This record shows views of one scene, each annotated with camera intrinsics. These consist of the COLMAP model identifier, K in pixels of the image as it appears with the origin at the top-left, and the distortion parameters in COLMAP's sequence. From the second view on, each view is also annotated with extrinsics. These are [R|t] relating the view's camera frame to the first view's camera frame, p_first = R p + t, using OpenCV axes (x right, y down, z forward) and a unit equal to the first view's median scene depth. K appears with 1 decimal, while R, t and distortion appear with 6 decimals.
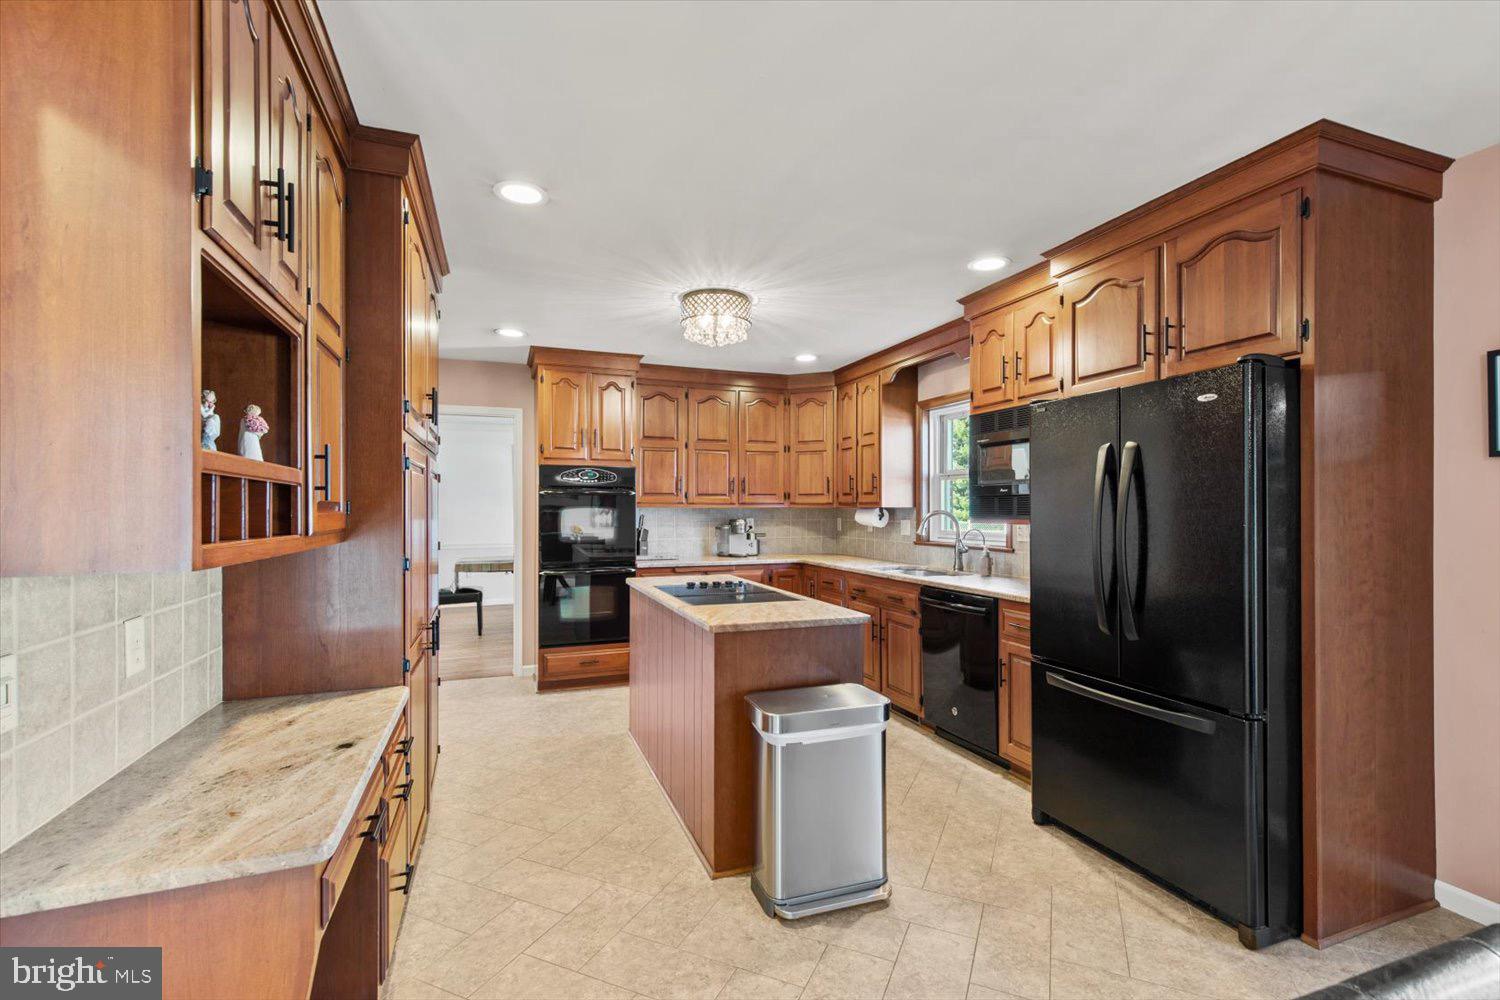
lens RADIAL K [[673.0, 0, 756.6], [0, 673.0, 505.7], [0, 0, 1]] dist [0.003927, -0.000965]
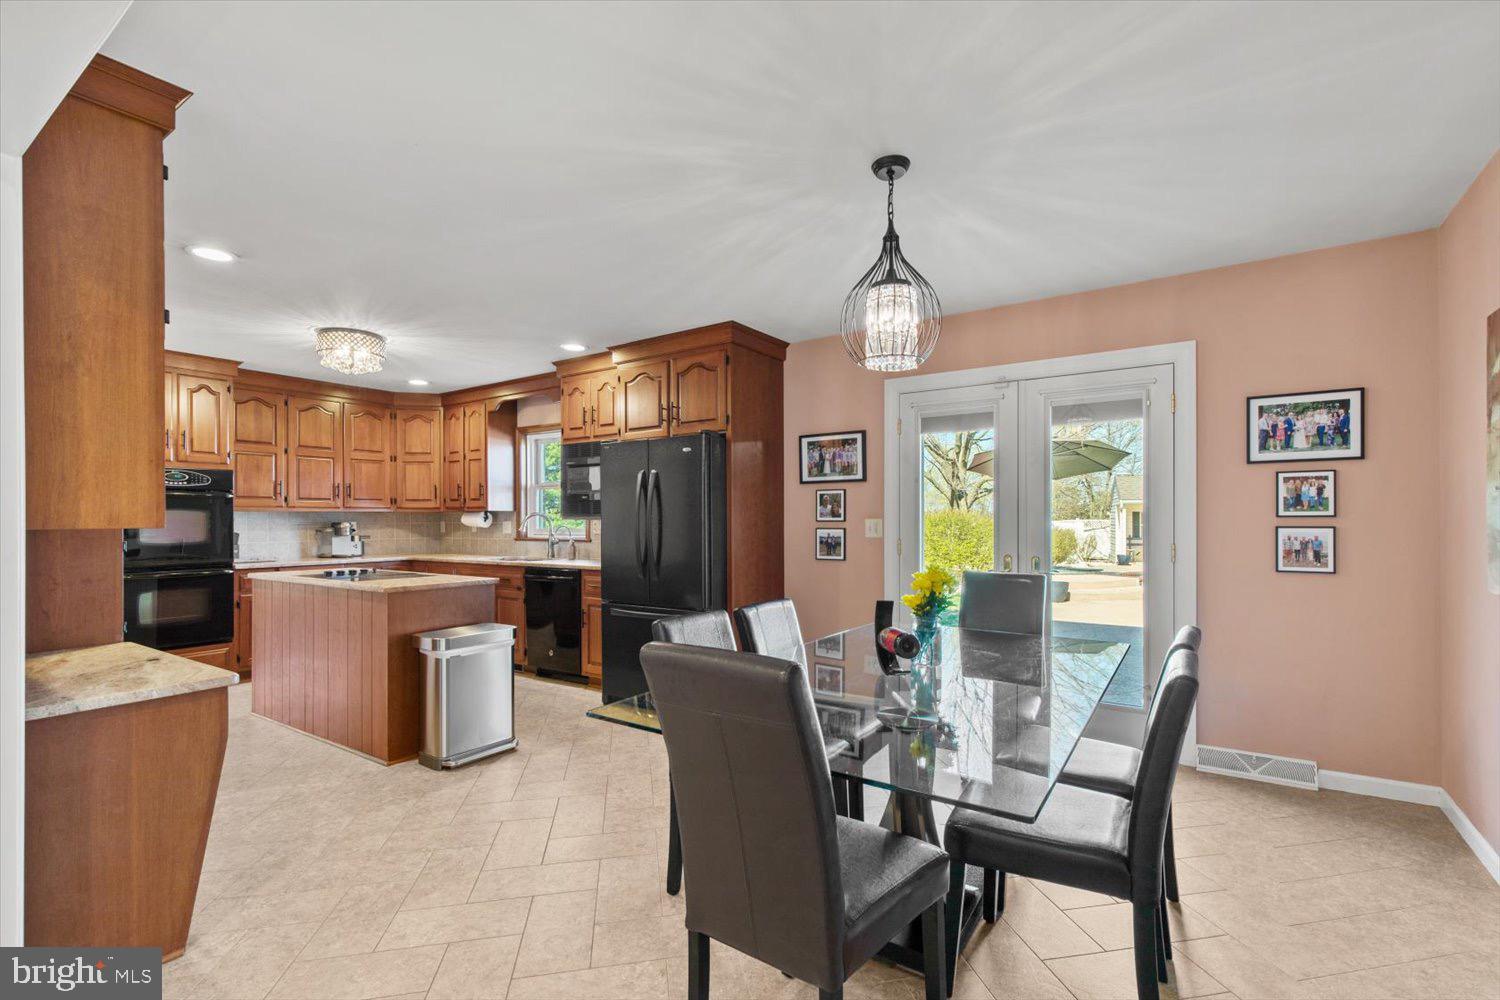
lens RADIAL K [[673.0, 0, 762.7], [0, 673.0, 520.5], [0, 0, 1]] dist [0.003927, -0.000965]
pose [[0.816923, -0.004525, 0.576730, -0.171934], [0.001566, 0.999983, 0.005628, 0.021263], [-0.576745, -0.003694, 0.816916, -0.450605]]
